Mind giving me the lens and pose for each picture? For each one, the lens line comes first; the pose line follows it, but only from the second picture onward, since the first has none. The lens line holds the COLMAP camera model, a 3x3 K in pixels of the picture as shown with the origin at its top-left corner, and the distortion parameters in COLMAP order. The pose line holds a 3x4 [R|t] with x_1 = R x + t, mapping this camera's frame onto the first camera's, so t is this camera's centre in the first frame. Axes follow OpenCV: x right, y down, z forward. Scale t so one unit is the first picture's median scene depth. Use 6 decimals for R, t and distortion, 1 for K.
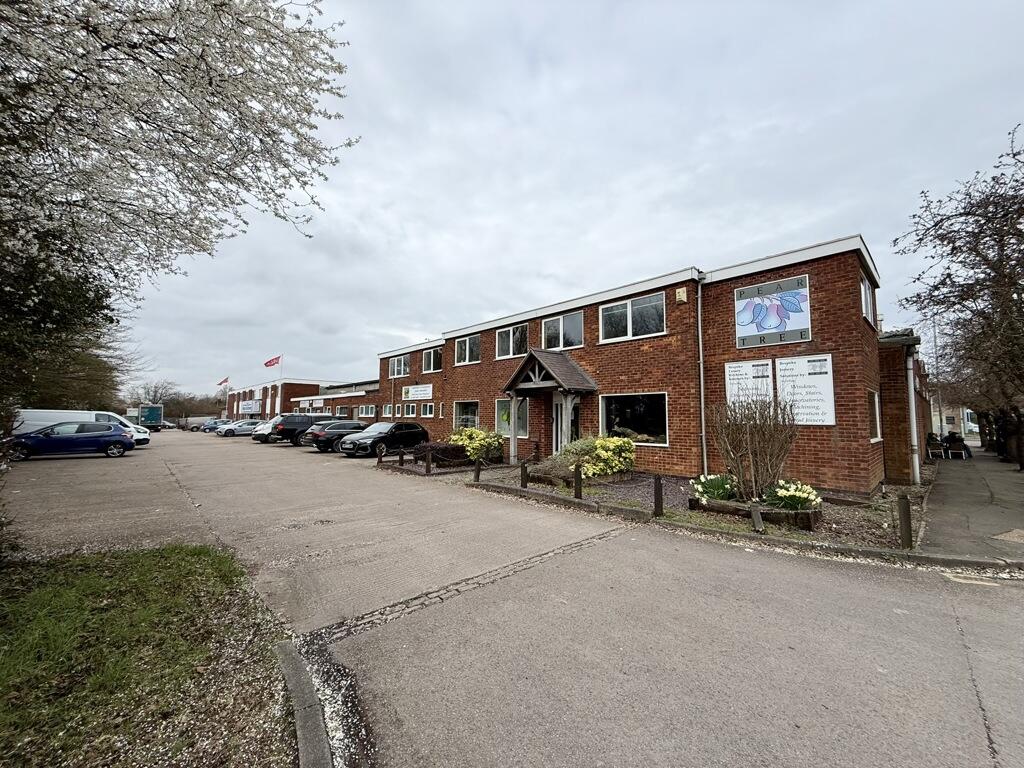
lens RADIAL K [[405.6, 0, 507.6], [0, 405.6, 386.9], [0, 0, 1]] dist [-0.002324, -0.000075]
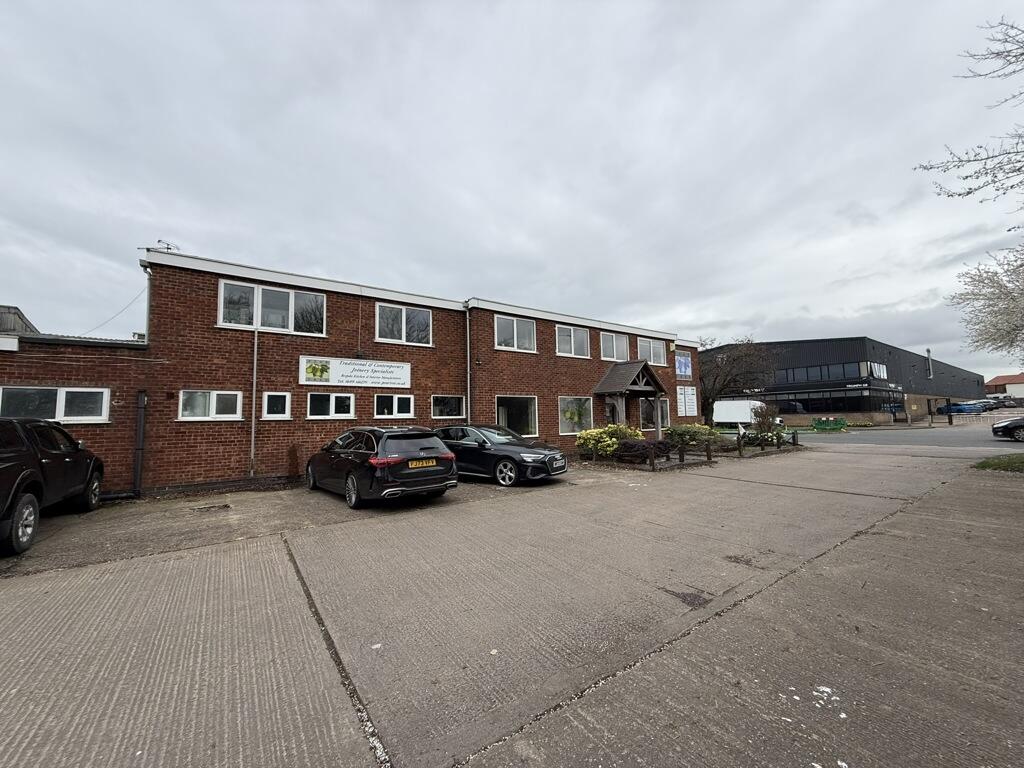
lens RADIAL K [[405.6, 0, 512.3], [0, 405.6, 387.4], [0, 0, 1]] dist [-0.002324, -0.000075]
pose [[0.126586, 0.068316, 0.989600, -1.584937], [-0.054389, 0.996603, -0.061842, 0.119503], [-0.990463, -0.045995, 0.129872, 1.575986]]
